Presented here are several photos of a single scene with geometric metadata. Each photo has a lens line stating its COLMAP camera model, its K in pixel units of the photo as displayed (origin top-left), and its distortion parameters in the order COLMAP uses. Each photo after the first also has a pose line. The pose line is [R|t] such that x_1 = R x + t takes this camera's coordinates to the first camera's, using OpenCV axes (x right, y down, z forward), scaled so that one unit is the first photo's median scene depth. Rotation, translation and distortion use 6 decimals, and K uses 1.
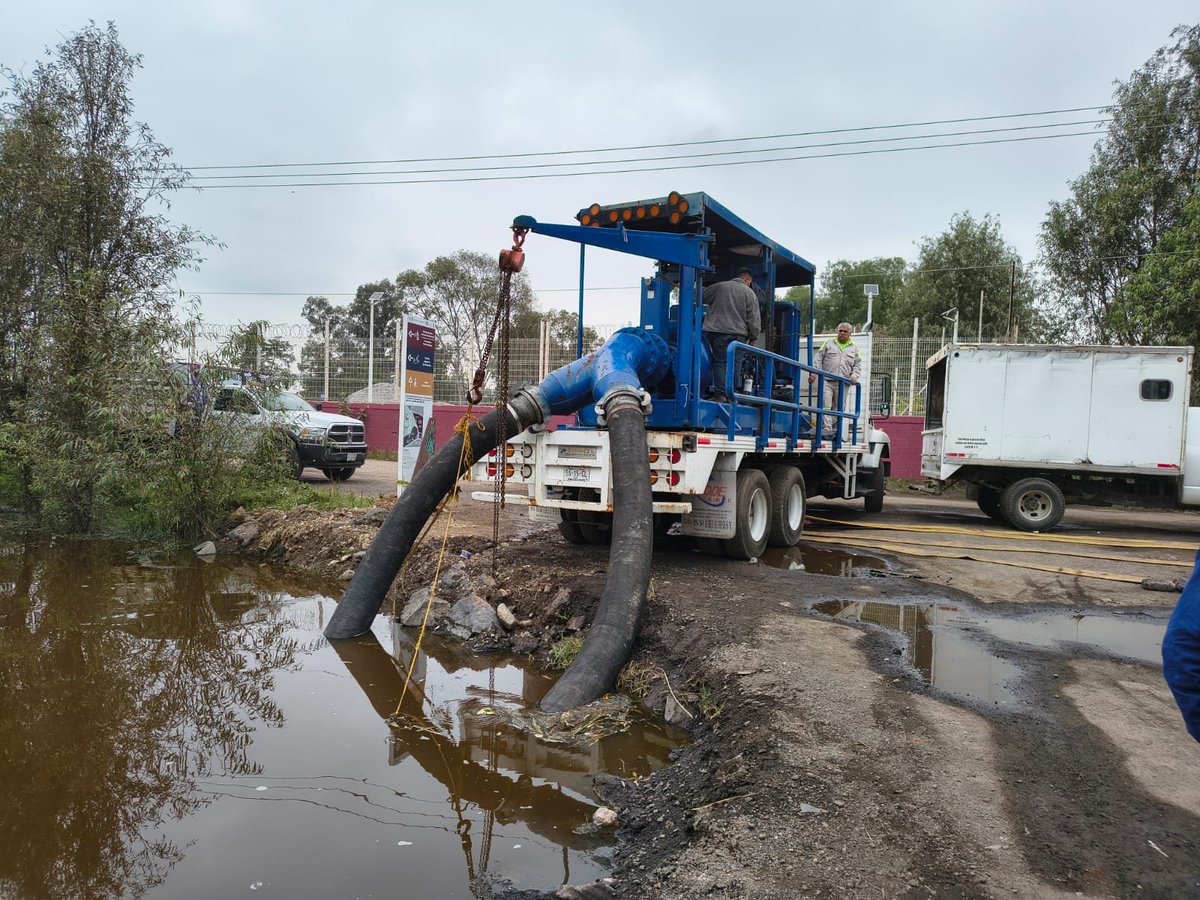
lens RADIAL K [[807.8, 0, 599.5], [0, 807.8, 454.5], [0, 0, 1]] dist [0.000562, -0.004667]
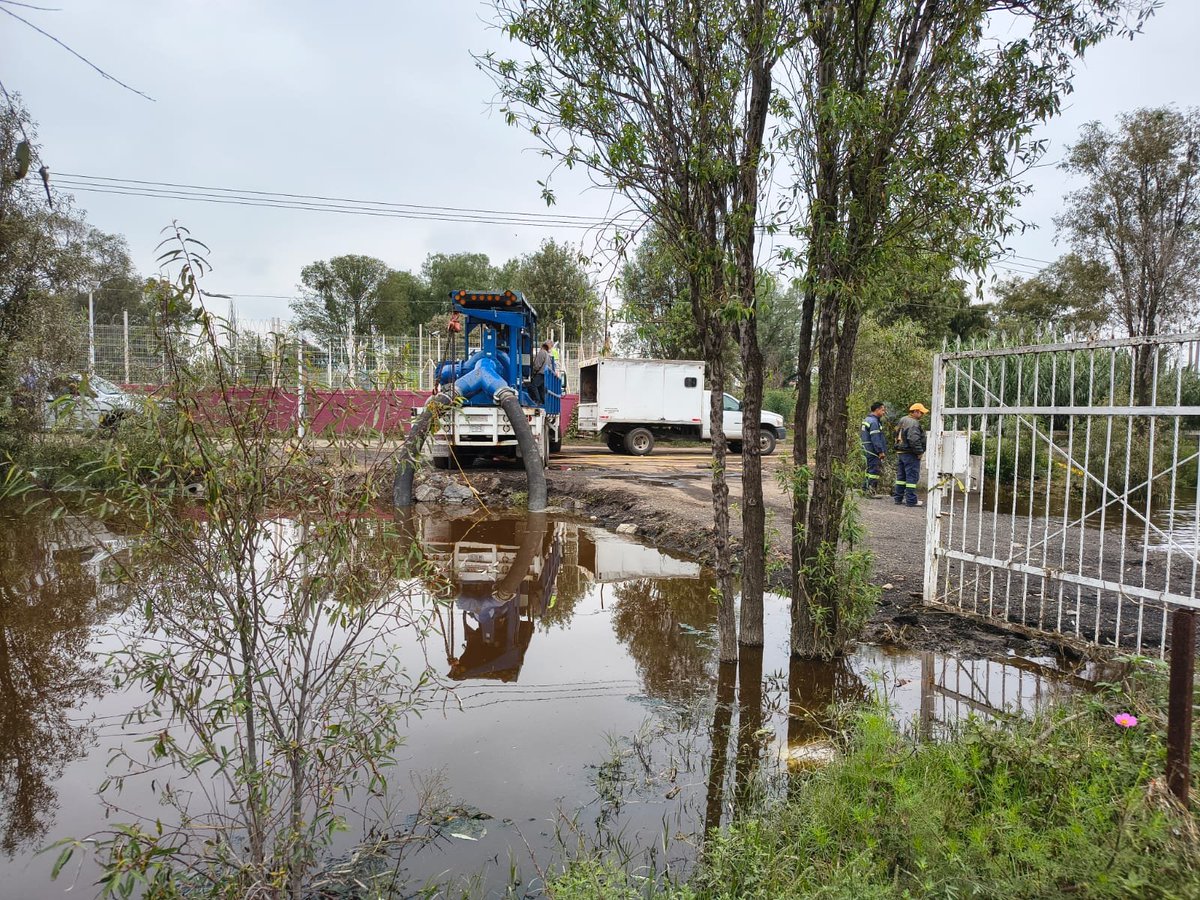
lens RADIAL K [[807.8, 0, 600.1], [0, 807.8, 450.1], [0, 0, 1]] dist [0.000562, -0.004667]
pose [[0.859545, -0.039554, 0.509526, -0.528544], [0.022704, 0.998971, 0.039249, 0.003309], [-0.510555, -0.022168, 0.859559, -0.610805]]
